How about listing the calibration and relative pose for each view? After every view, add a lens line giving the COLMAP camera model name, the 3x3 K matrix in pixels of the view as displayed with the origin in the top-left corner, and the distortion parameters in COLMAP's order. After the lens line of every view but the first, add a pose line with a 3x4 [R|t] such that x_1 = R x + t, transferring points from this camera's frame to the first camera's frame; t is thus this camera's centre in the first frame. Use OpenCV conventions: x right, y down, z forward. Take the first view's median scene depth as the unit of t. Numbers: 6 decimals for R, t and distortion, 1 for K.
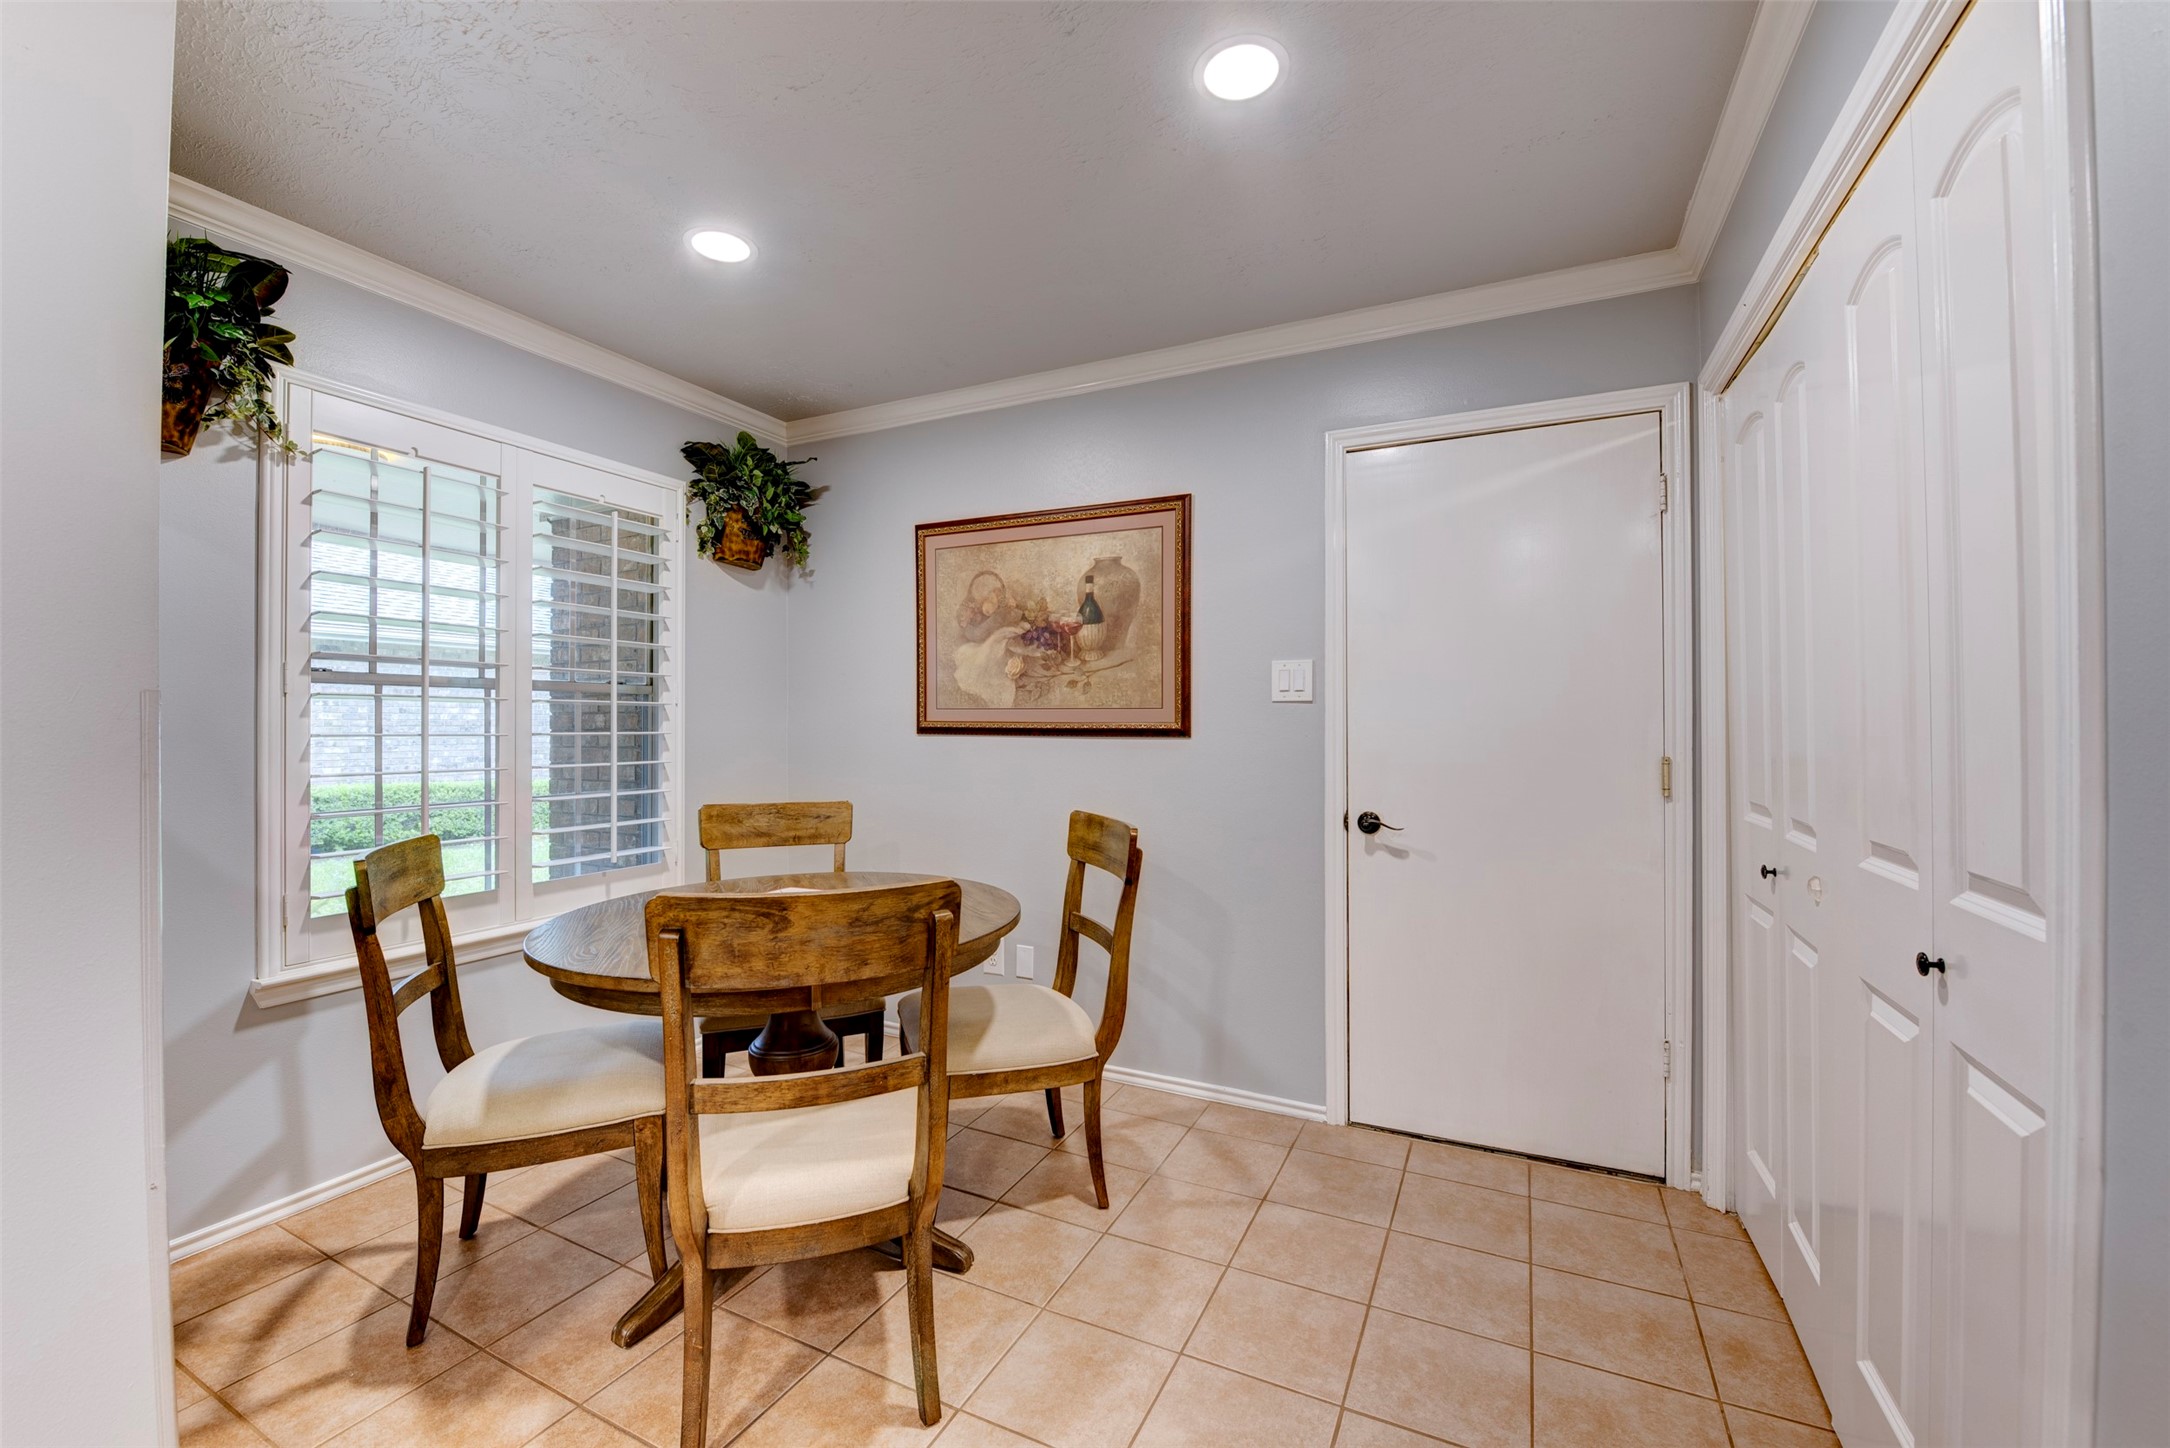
lens RADIAL K [[871.6, 0, 1076.0], [0, 871.6, 715.1], [0, 0, 1]] dist [-0.018847, -0.001337]
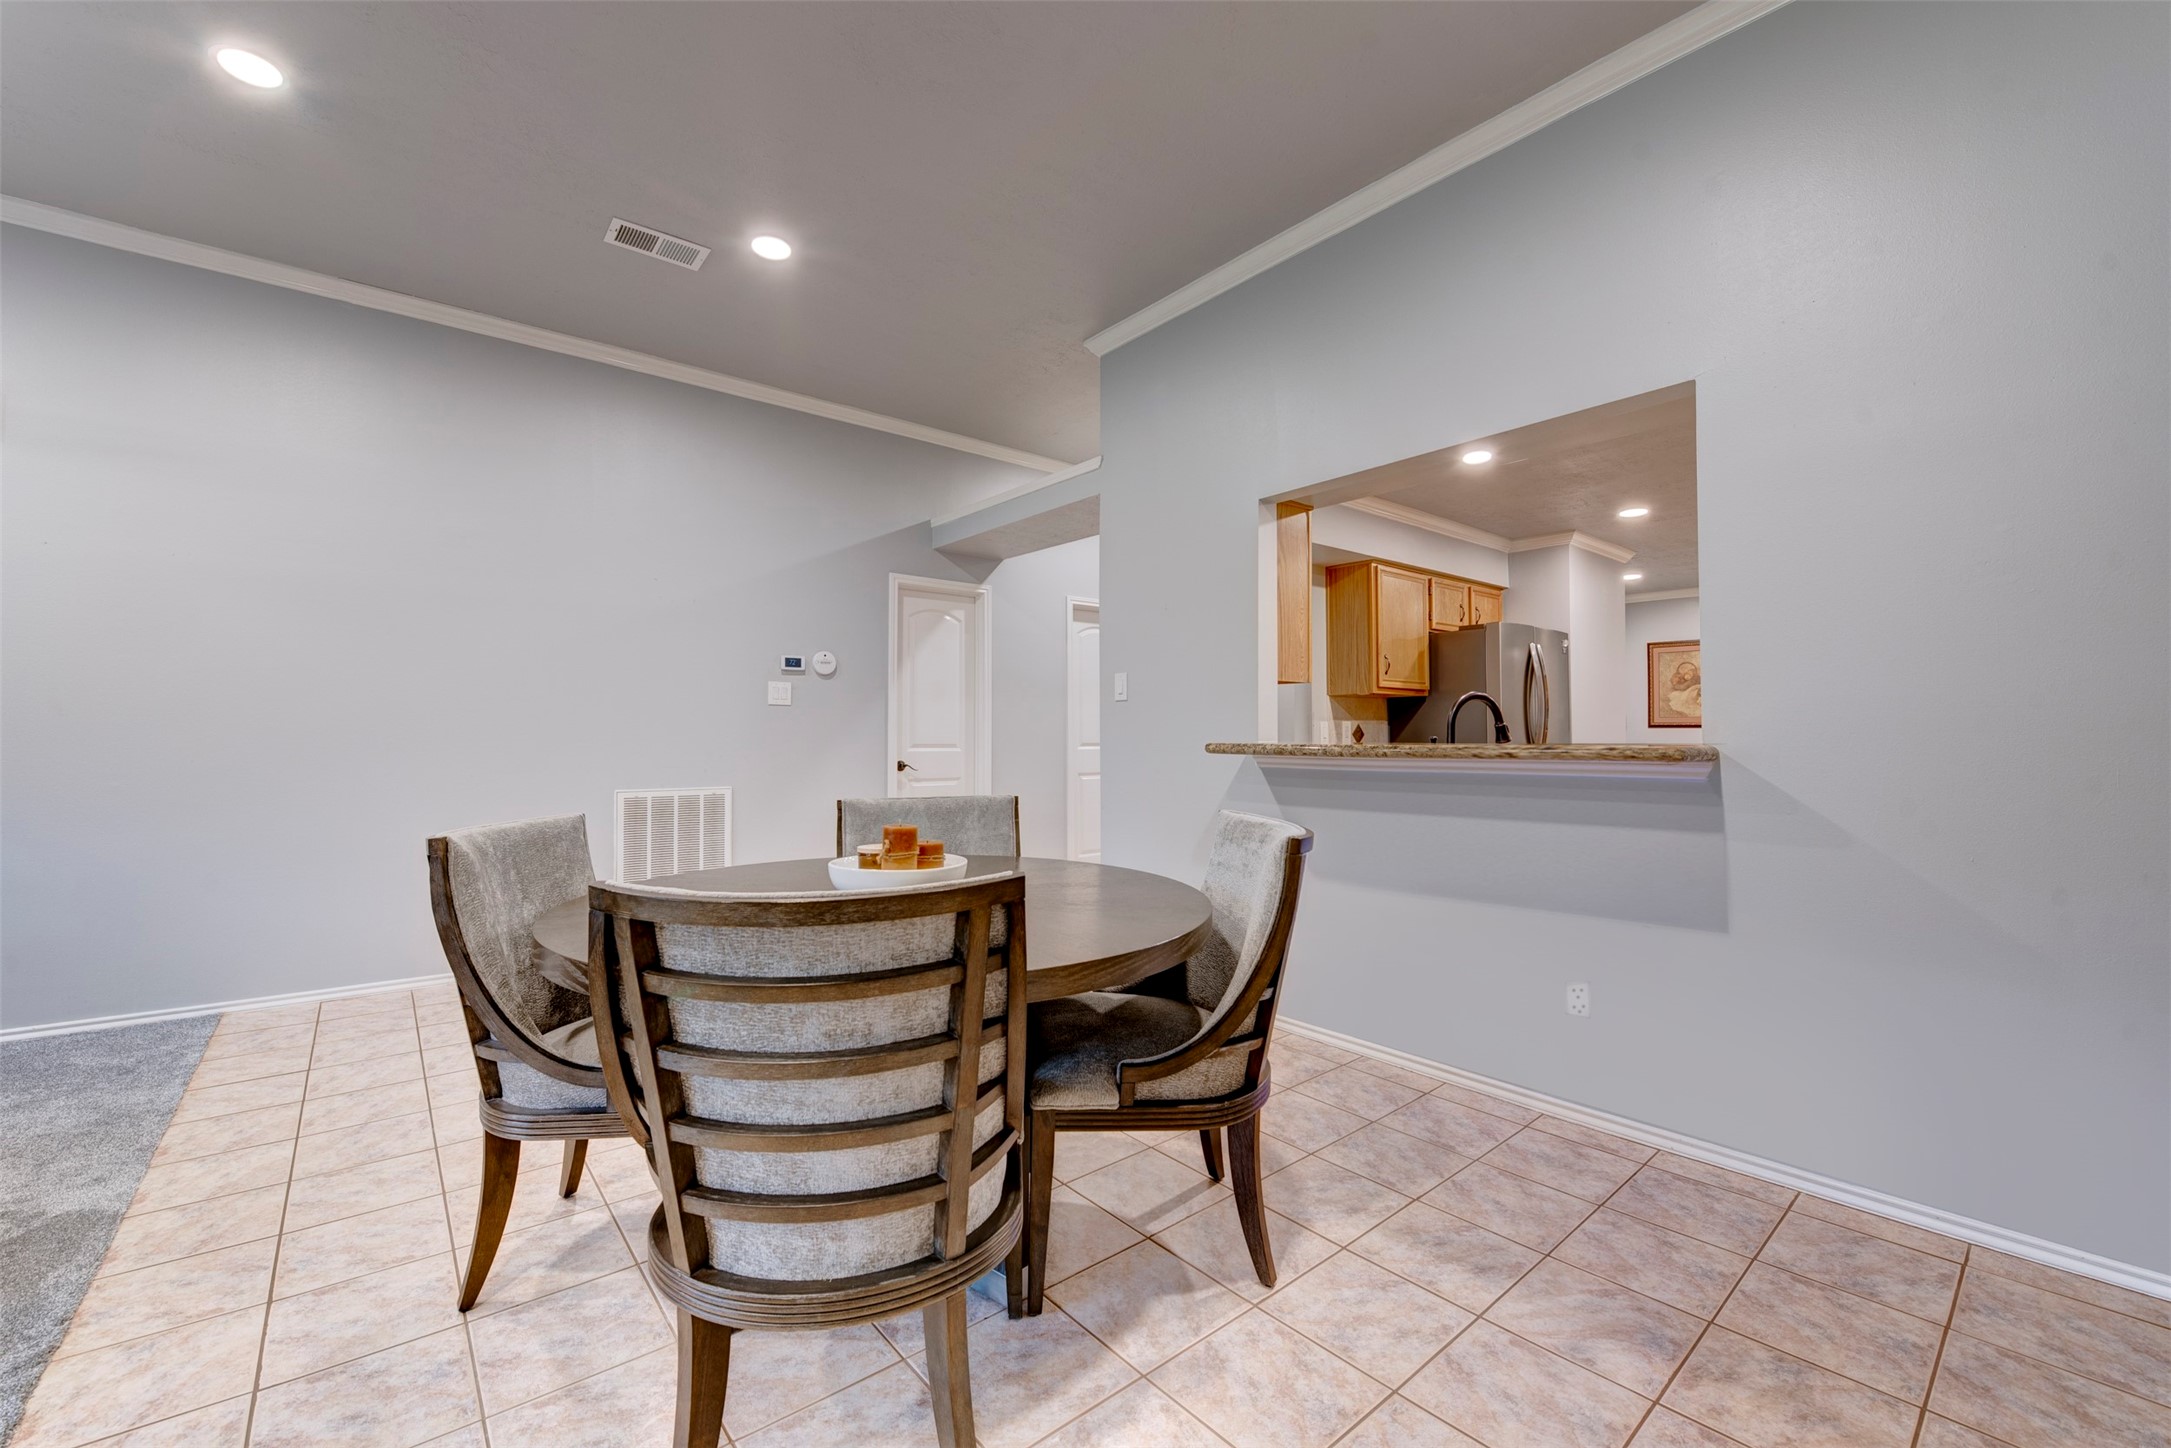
lens RADIAL K [[872.0, 0, 1065.2], [0, 872.0, 736.7], [0, 0, 1]] dist [-0.018847, -0.001337]
pose [[0.911205, -0.000251, -0.411953, -0.754803], [0.005986, 0.999902, 0.012631, 0.006649], [0.411910, -0.013976, 0.911117, -2.122237]]
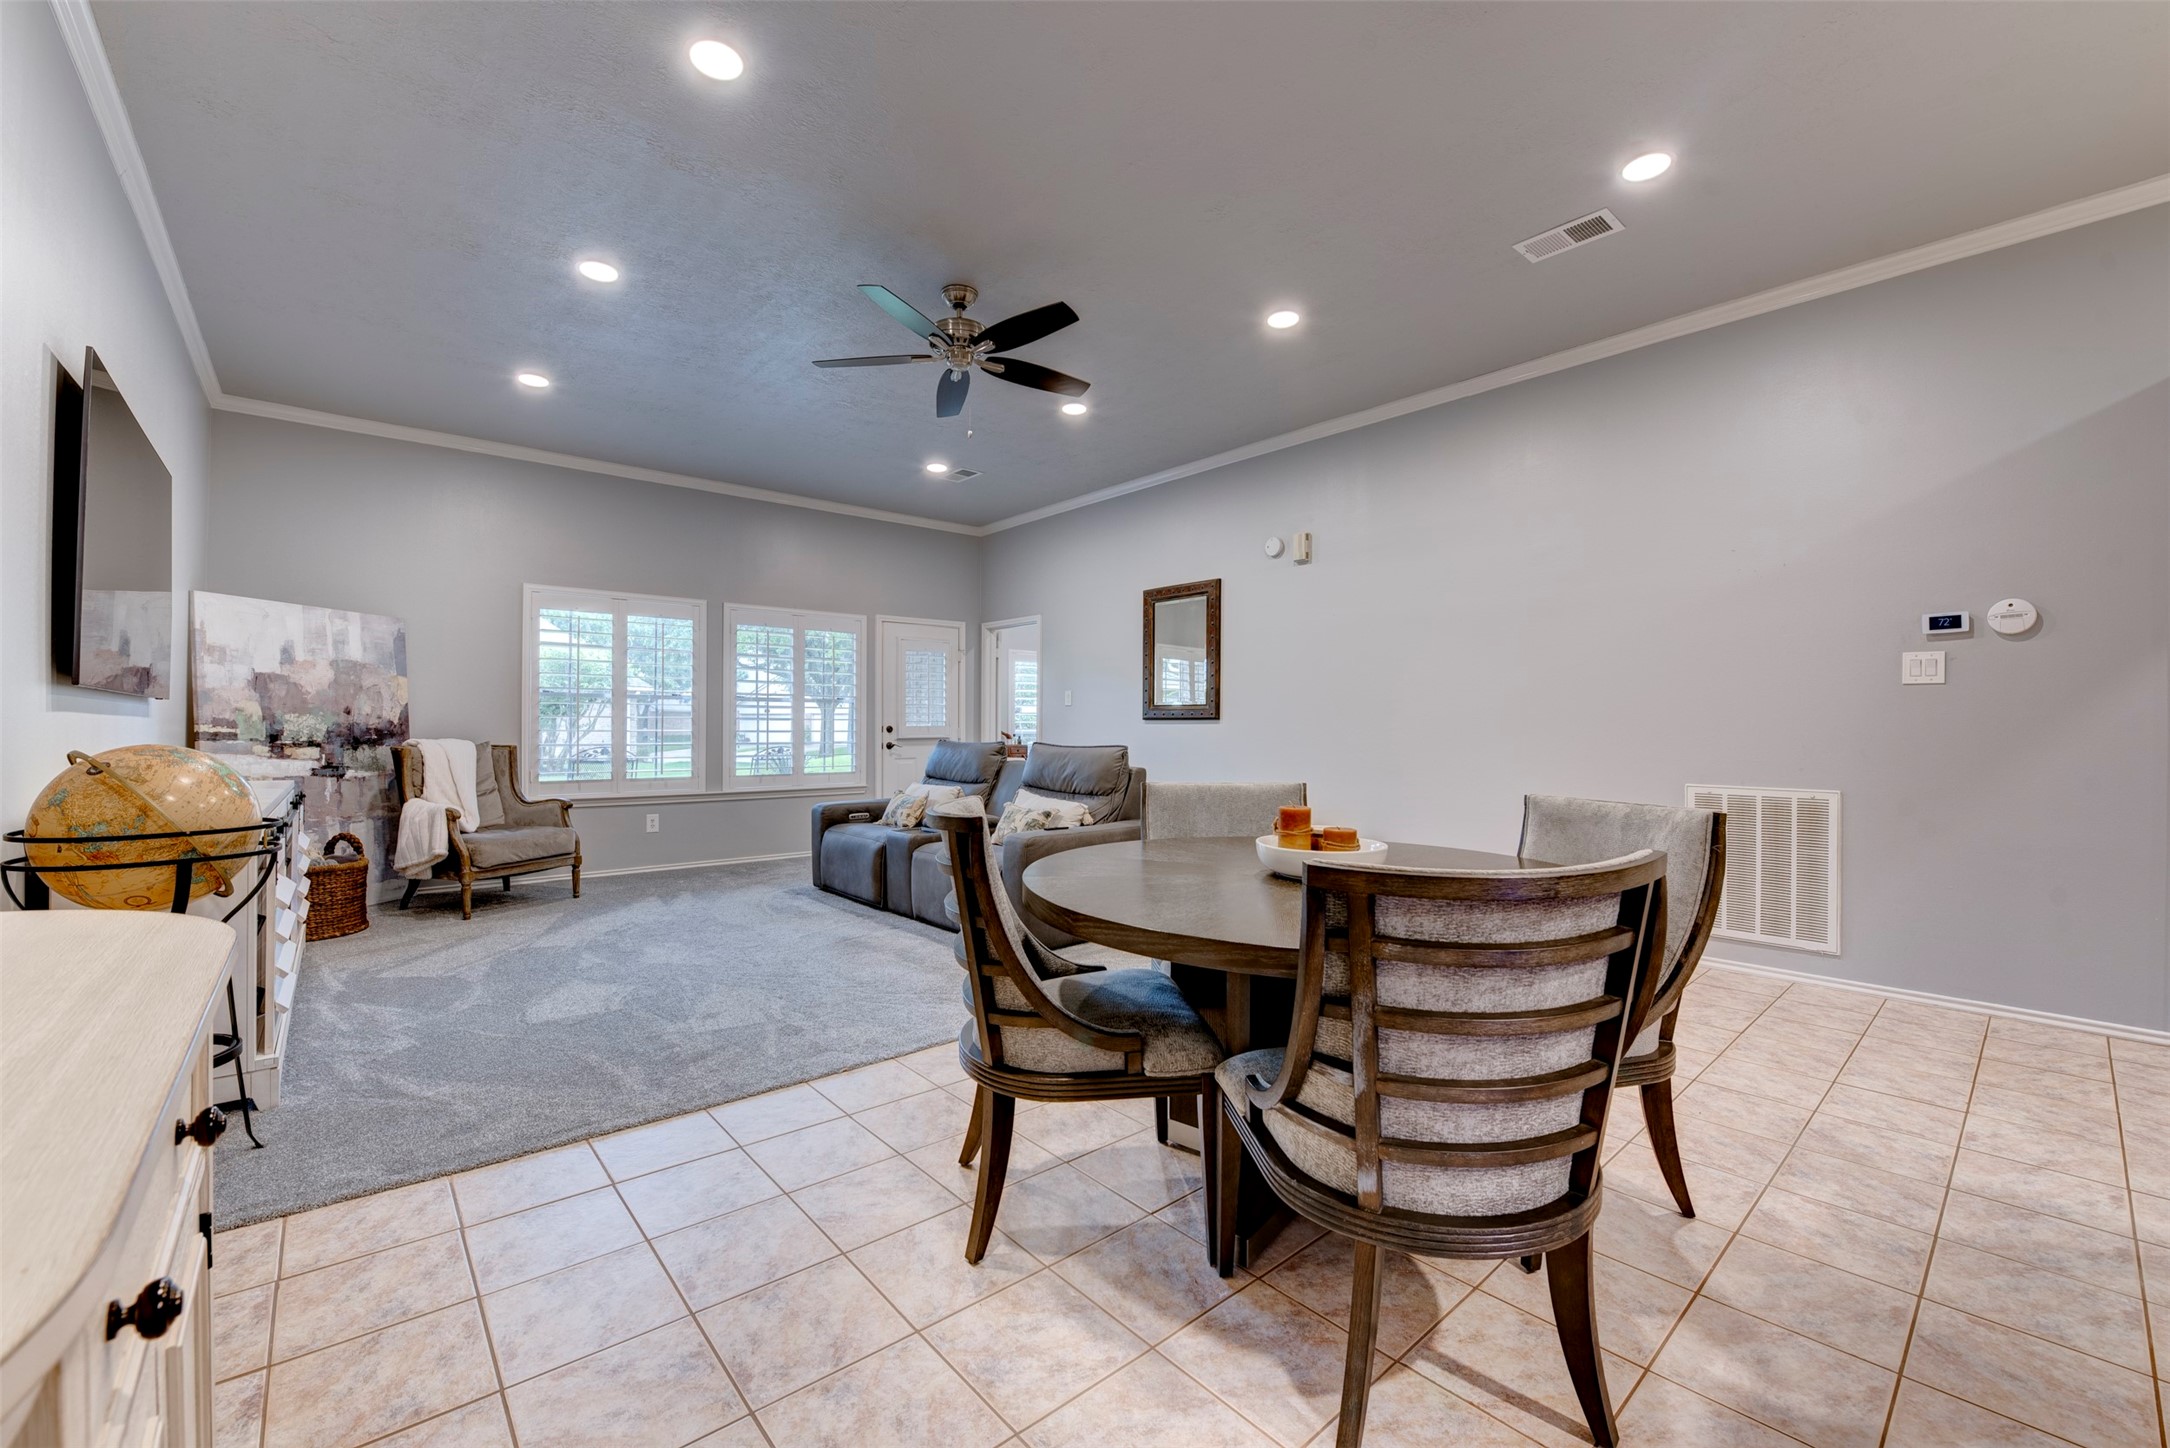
lens RADIAL K [[871.6, 0, 1094.4], [0, 871.6, 723.7], [0, 0, 1]] dist [-0.018847, -0.001337]
pose [[-0.381608, -0.006669, -0.924300, -0.418170], [0.008219, 0.999910, -0.010608, 0.021596], [0.924288, -0.011645, -0.381519, -1.456487]]
